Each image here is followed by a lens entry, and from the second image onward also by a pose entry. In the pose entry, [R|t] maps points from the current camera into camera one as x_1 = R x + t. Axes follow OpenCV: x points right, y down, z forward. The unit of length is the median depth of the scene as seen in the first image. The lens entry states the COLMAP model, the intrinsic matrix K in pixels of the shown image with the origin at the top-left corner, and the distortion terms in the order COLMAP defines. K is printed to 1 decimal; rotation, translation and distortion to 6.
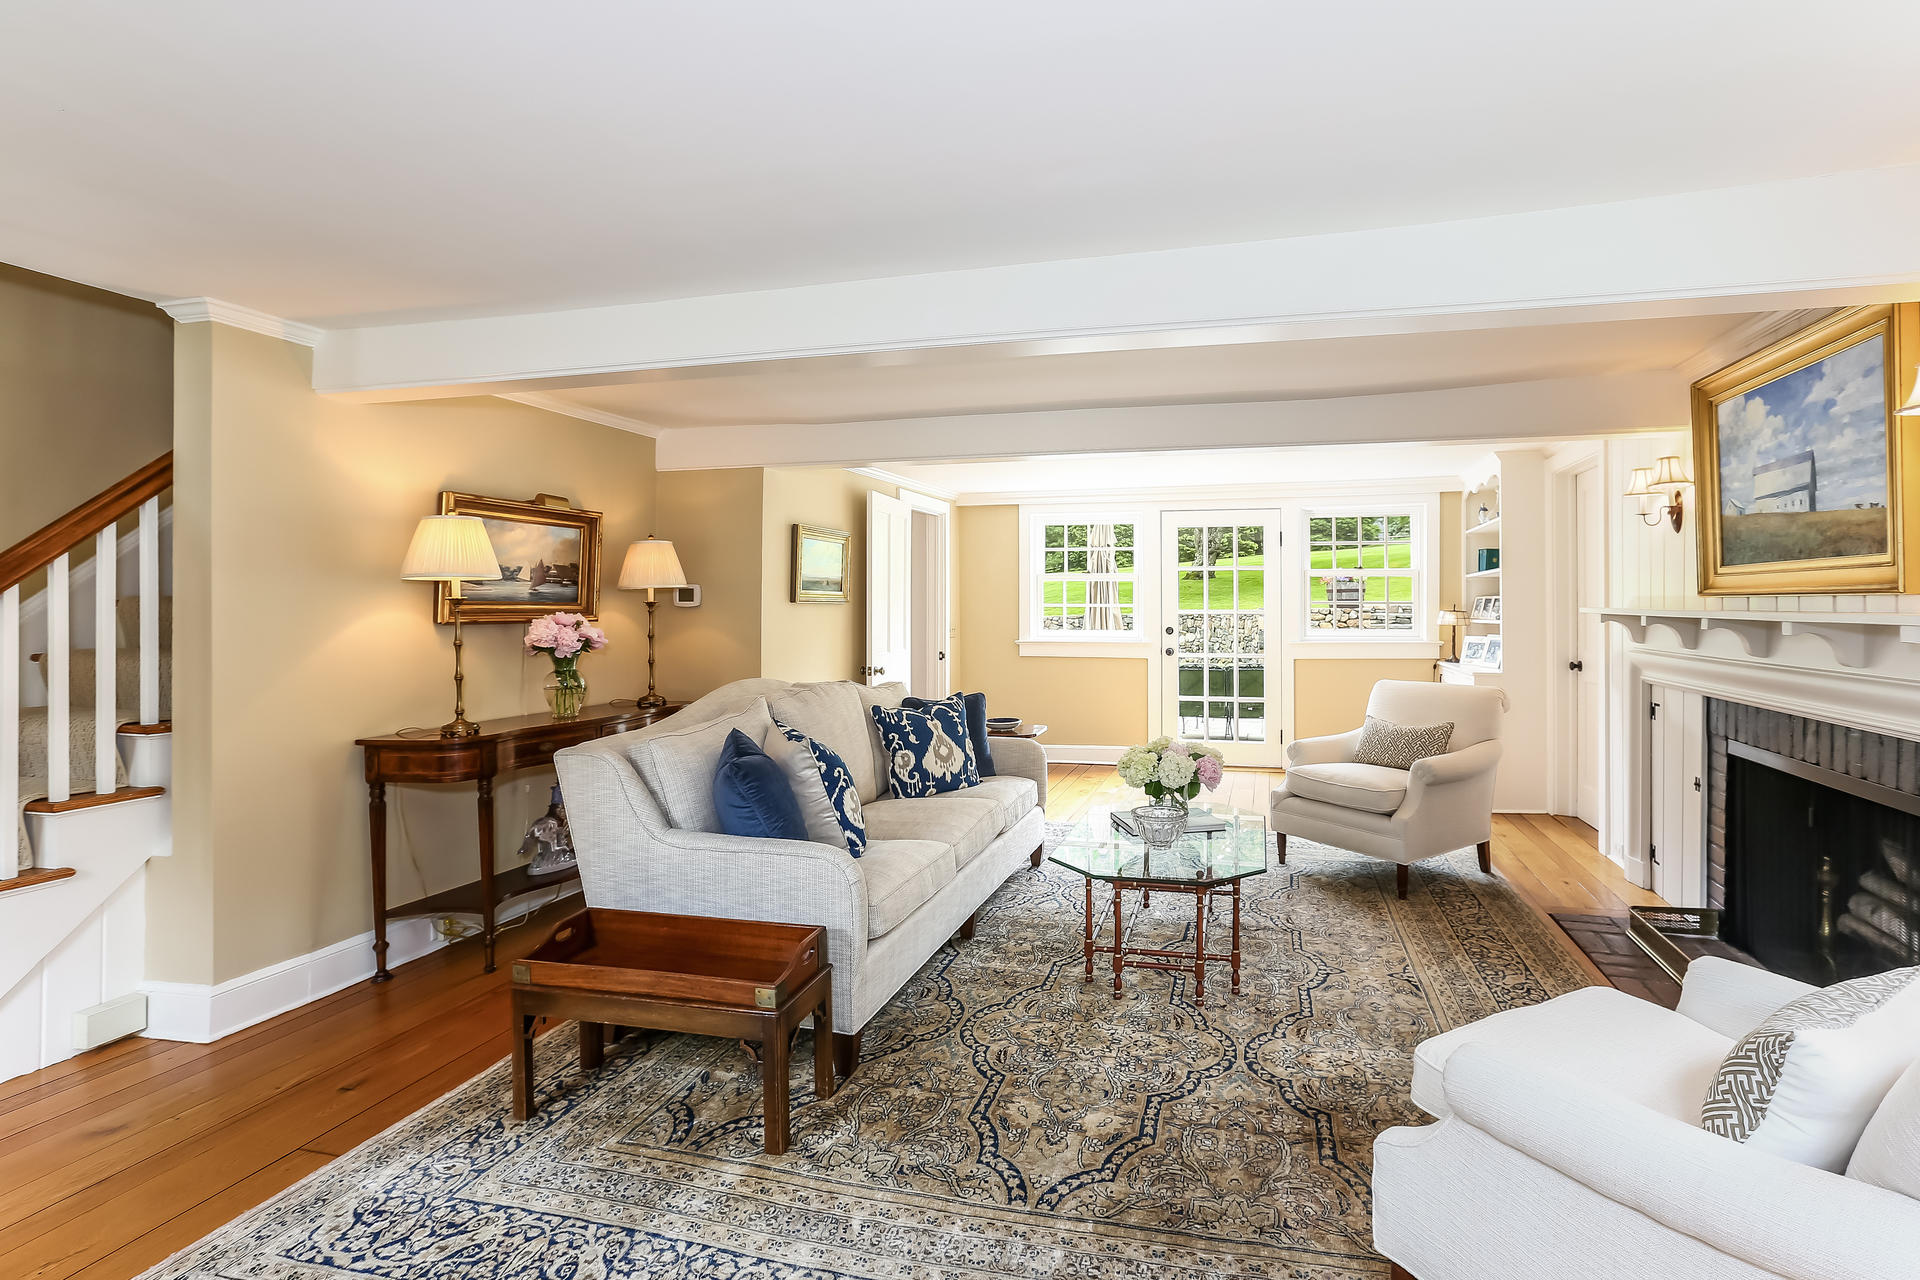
lens RADIAL K [[842.7, 0, 918.1], [0, 842.7, 608.1], [0, 0, 1]] dist [-0.017302, 0.000459]
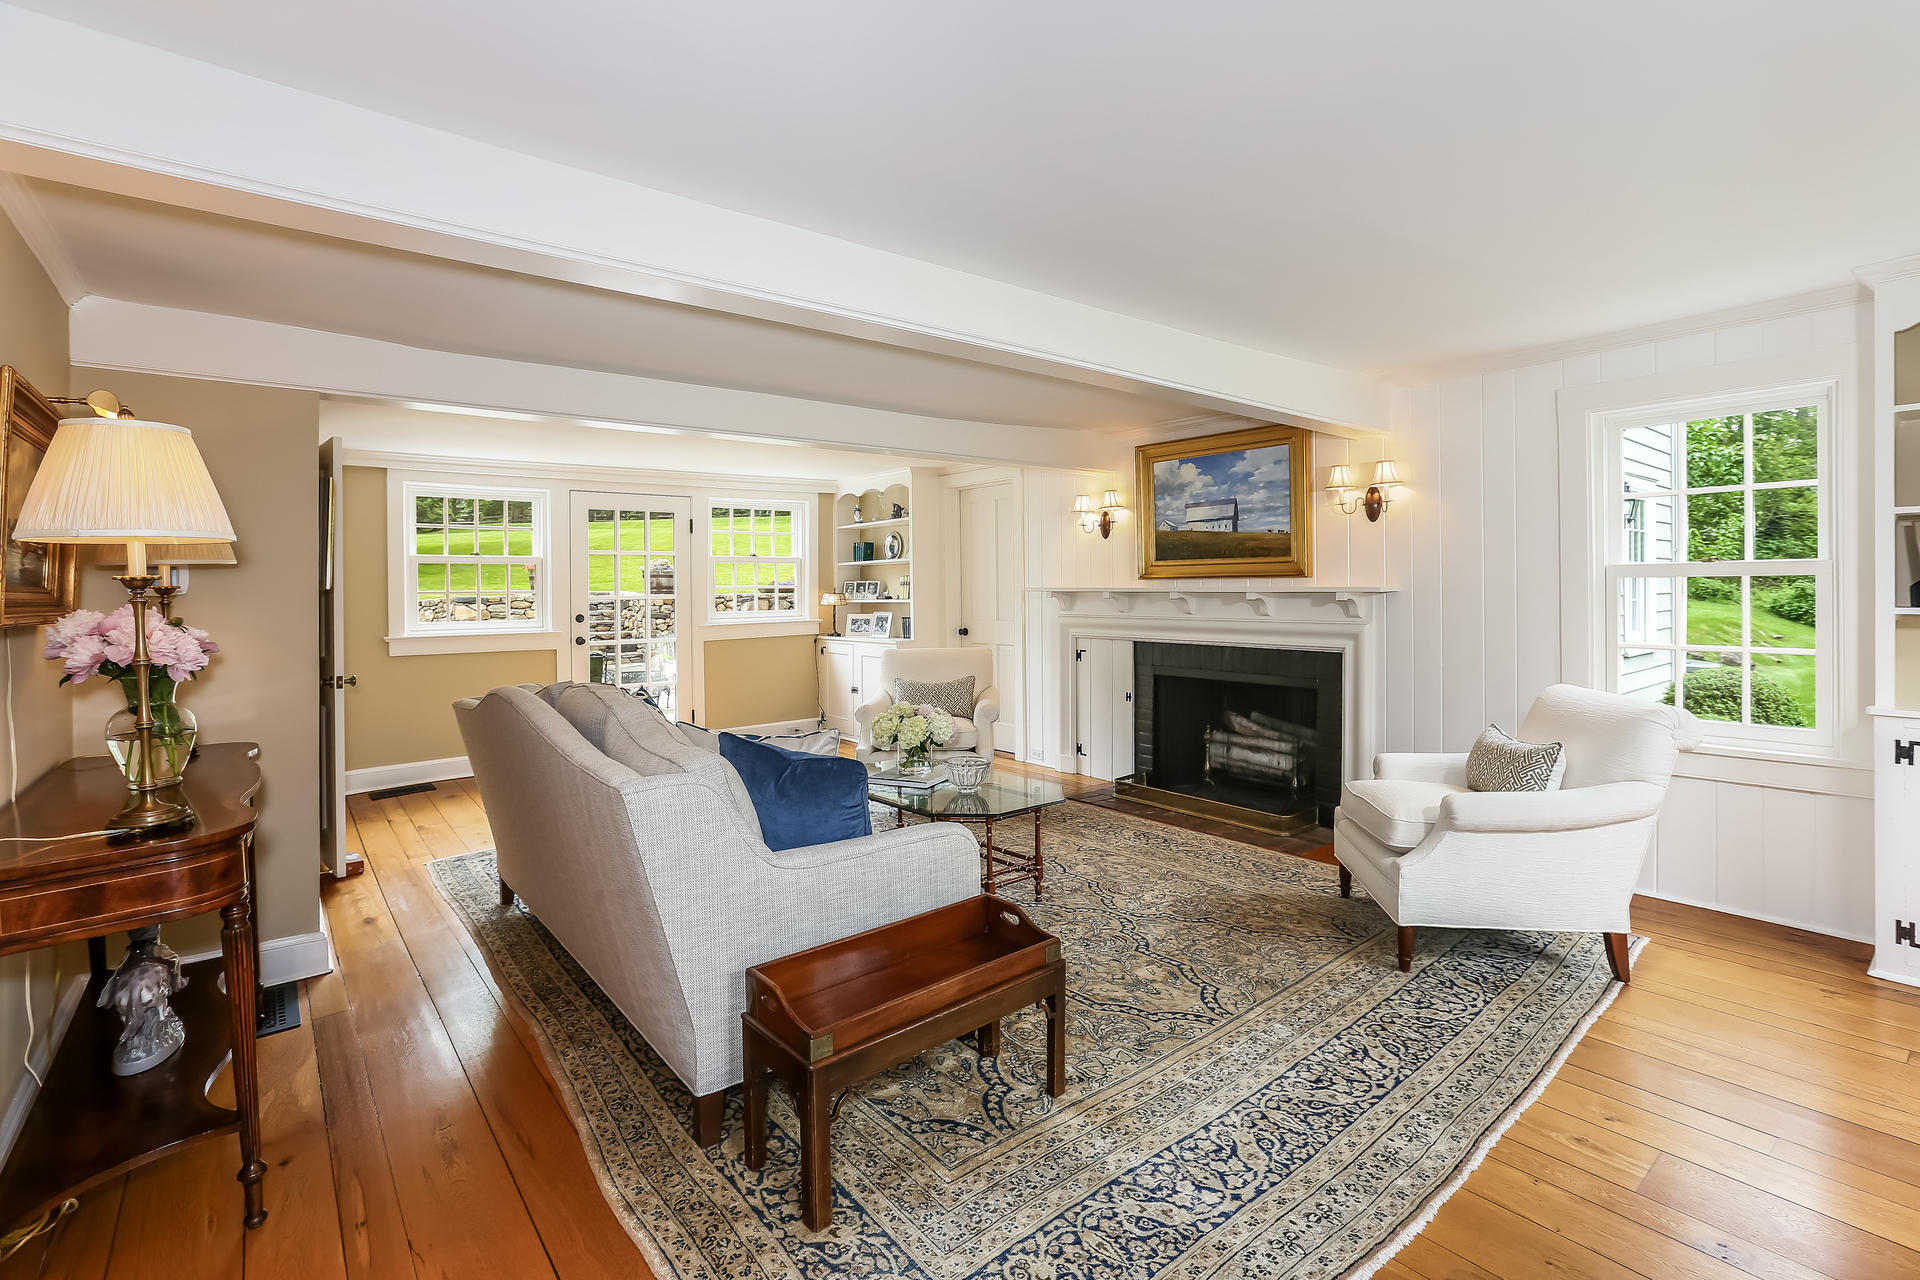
lens RADIAL K [[868.4, 0, 974.4], [0, 868.4, 603.9], [0, 0, 1]] dist [-0.022348, 0.000237]
pose [[0.610596, -0.019533, 0.791701, -0.775744], [0.011617, 0.999809, 0.015709, 0.004235], [-0.791857, -0.000395, 0.610706, 0.291281]]
